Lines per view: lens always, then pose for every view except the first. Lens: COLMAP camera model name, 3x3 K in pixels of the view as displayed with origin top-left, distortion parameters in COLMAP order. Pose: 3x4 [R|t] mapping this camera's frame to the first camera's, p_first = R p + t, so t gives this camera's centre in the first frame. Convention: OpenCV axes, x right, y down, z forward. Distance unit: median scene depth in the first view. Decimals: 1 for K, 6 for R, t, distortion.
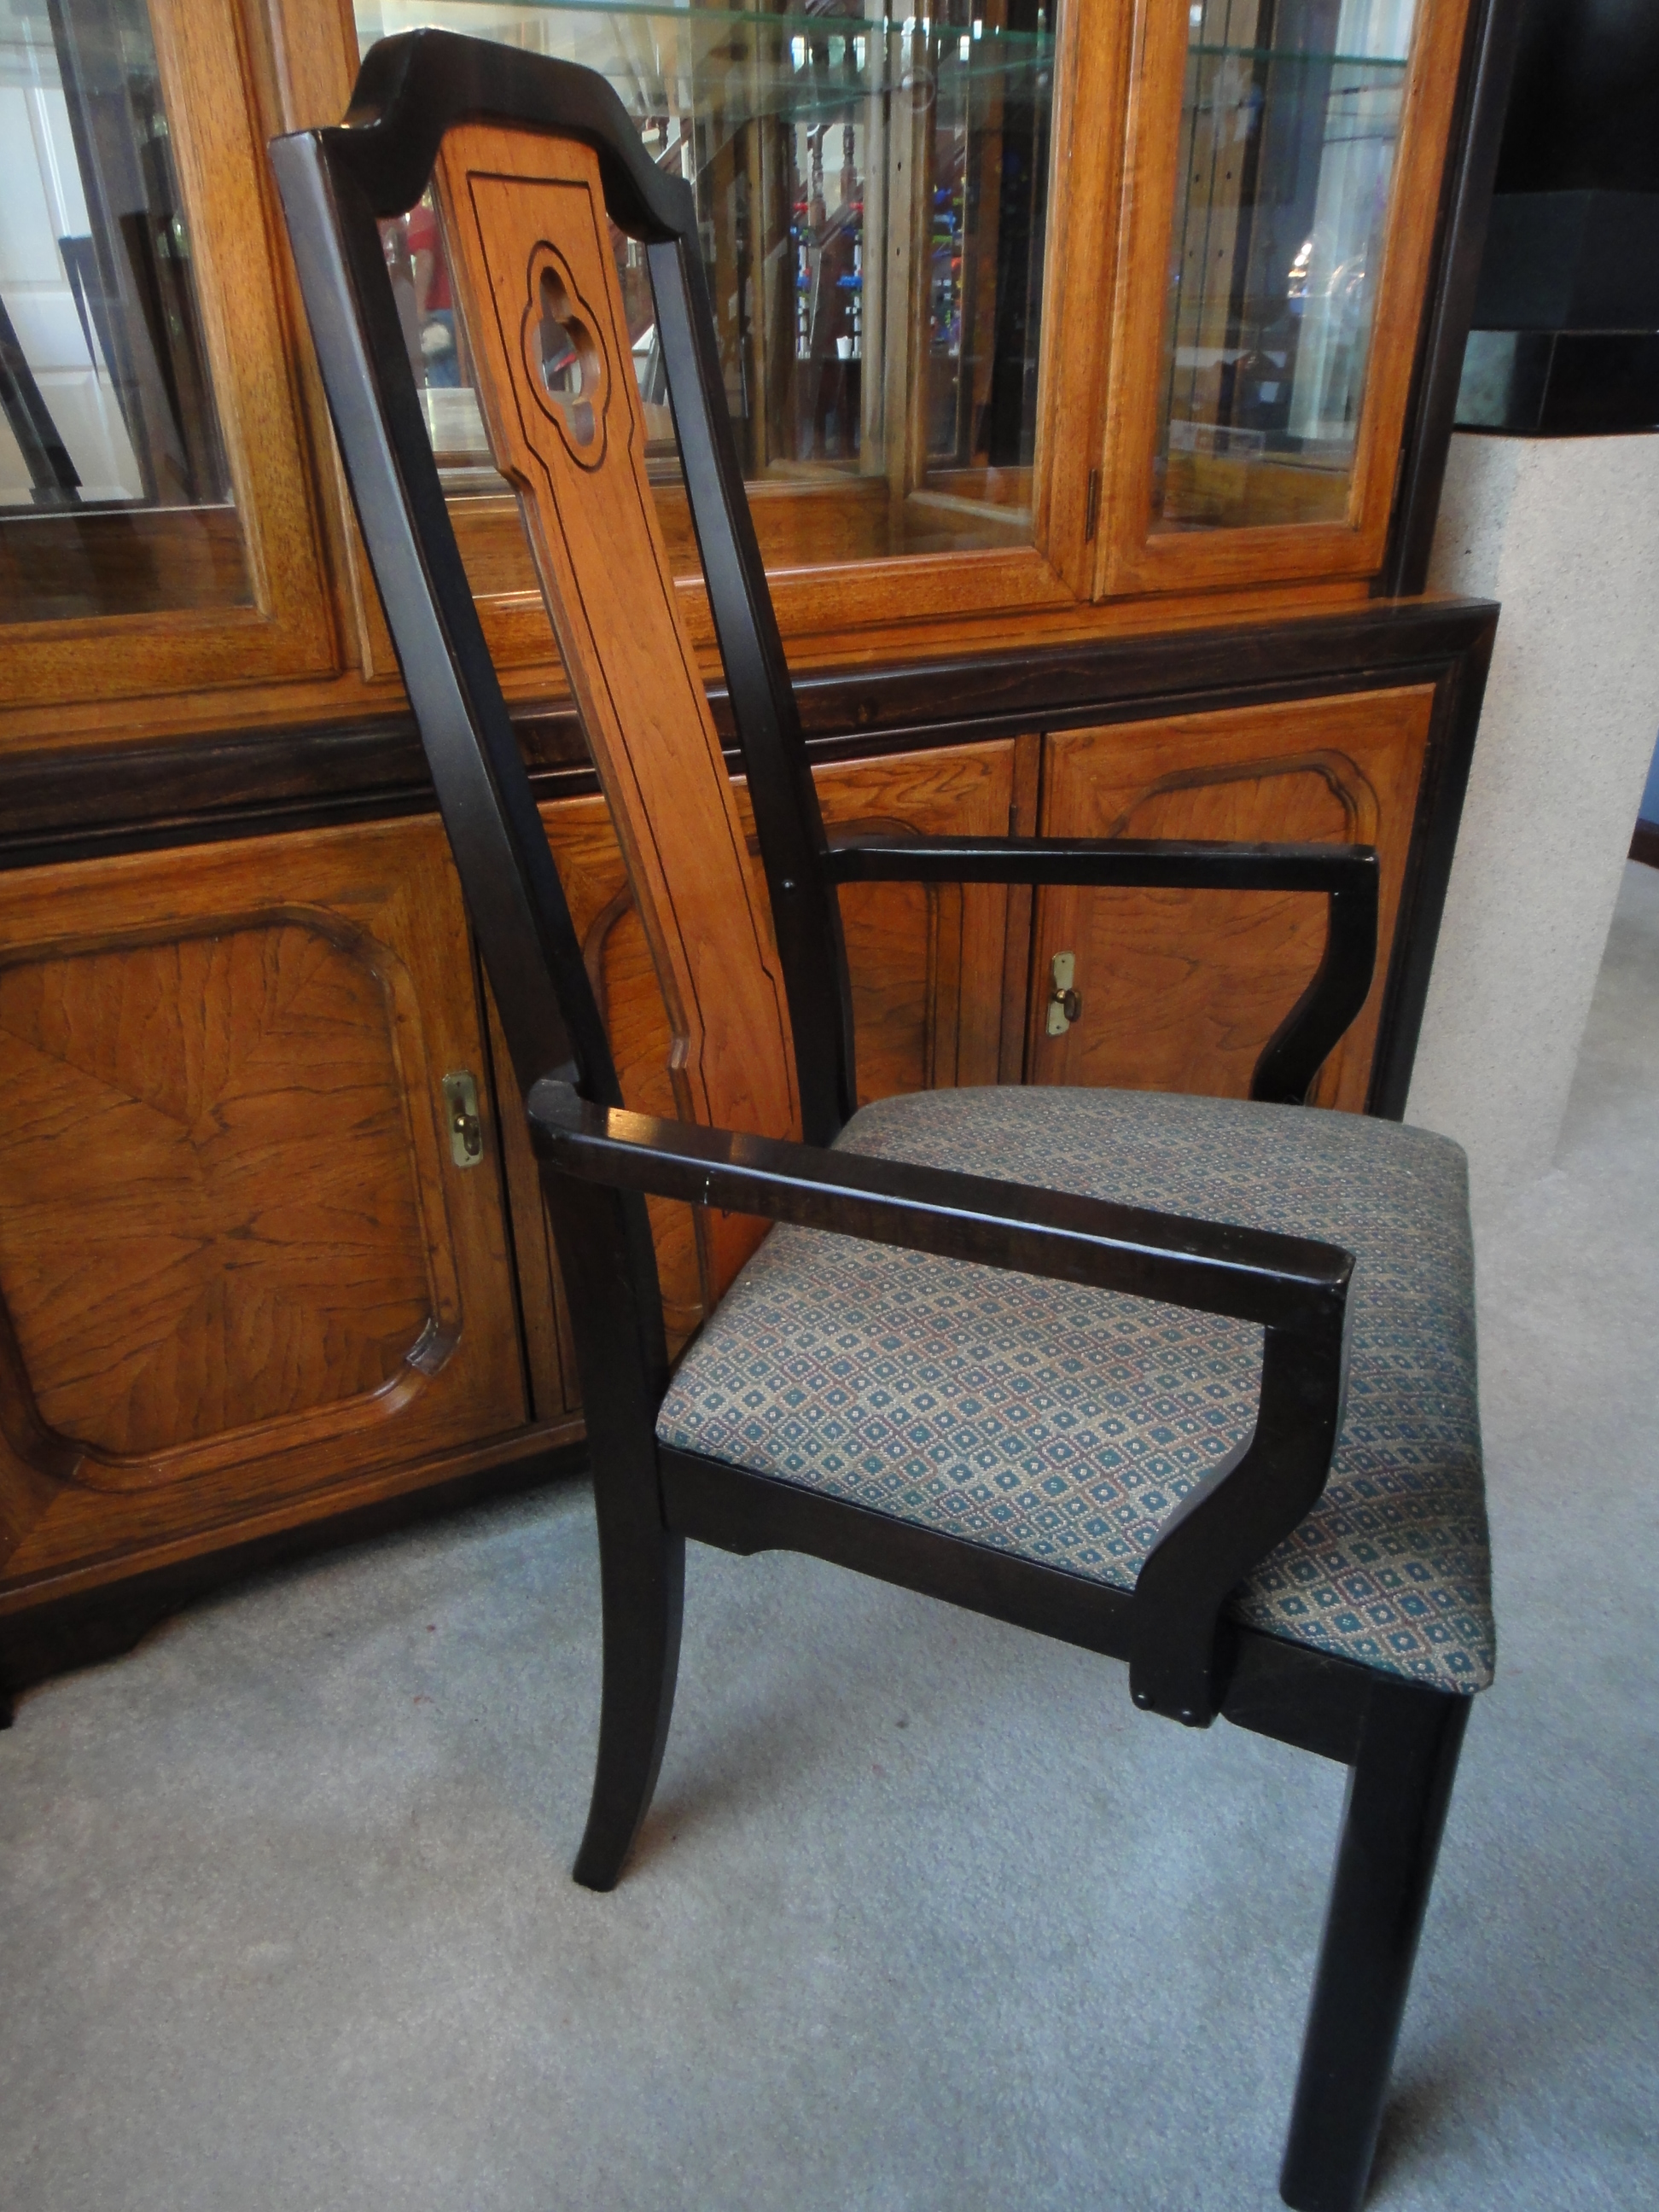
lens RADIAL K [[1579.8, 0, 831.8], [0, 1579.8, 1108.4], [0, 0, 1]] dist [0.011372, -0.005895]
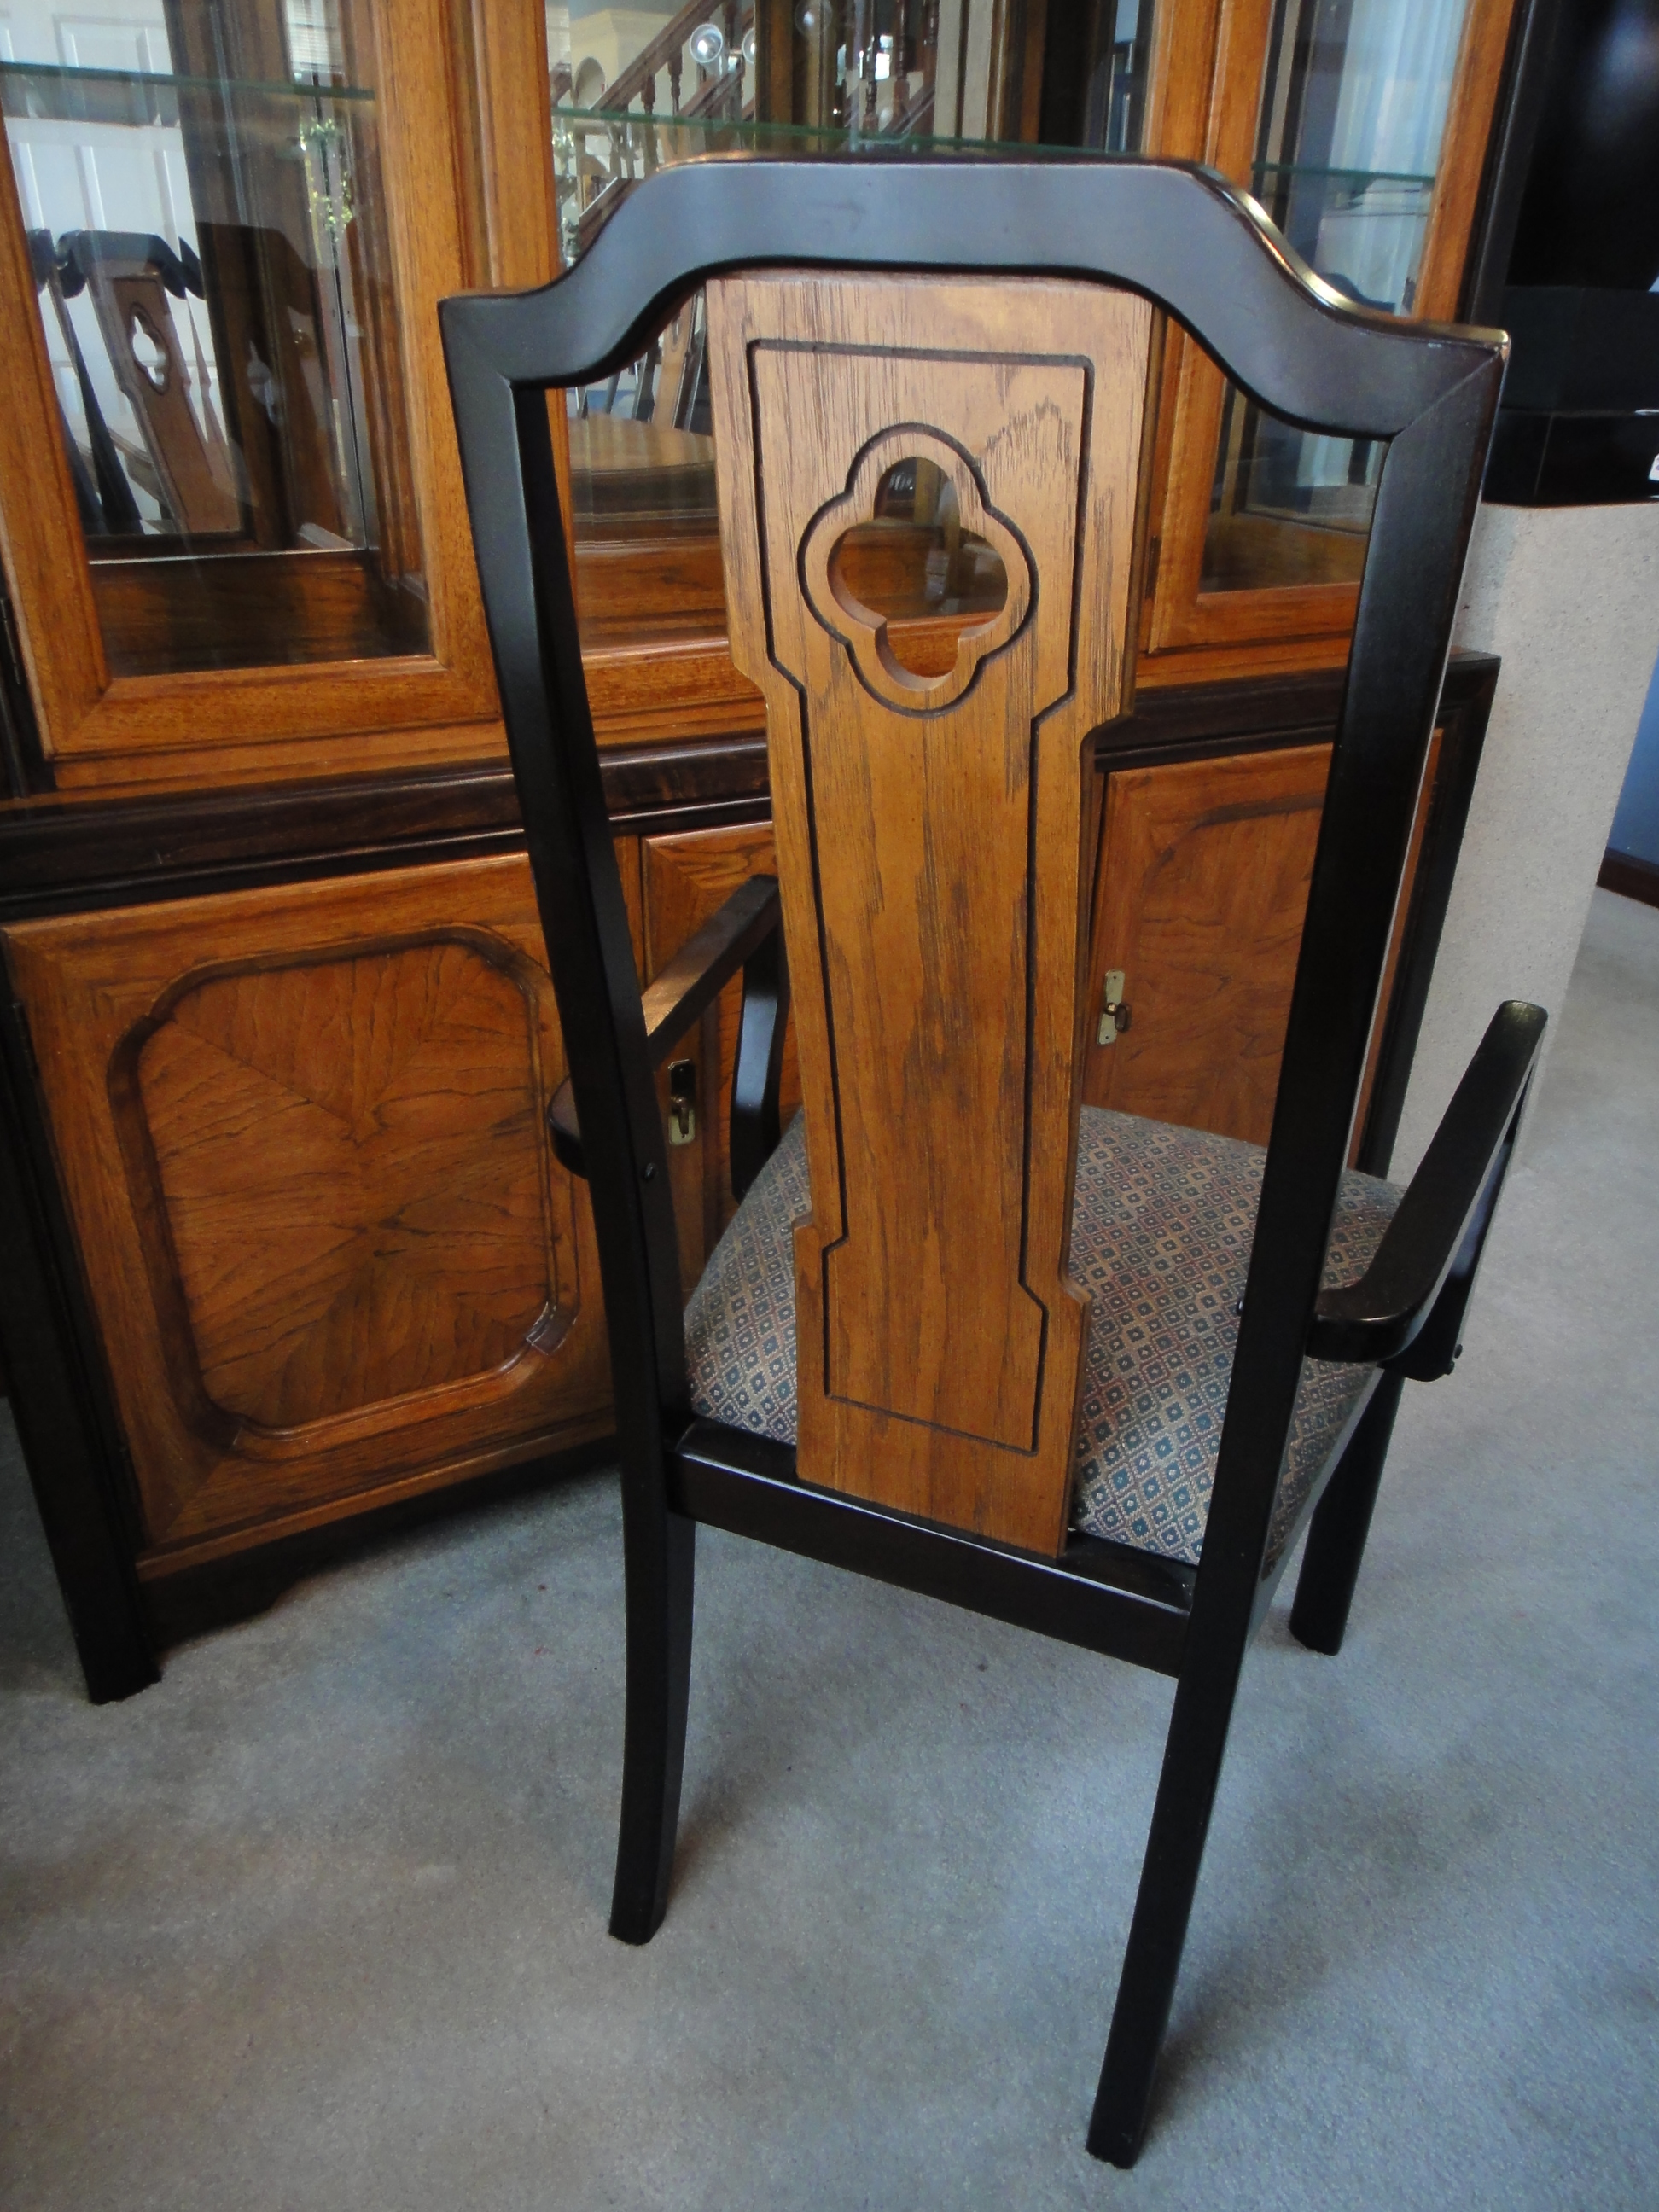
lens RADIAL K [[1579.8, 0, 832.5], [0, 1579.8, 1107.1], [0, 0, 1]] dist [0.011372, -0.005895]
pose [[0.998692, 0.004626, 0.050916, -0.125155], [-0.004732, 0.999987, 0.001959, -0.004885], [-0.050906, -0.002197, 0.998701, -0.105436]]
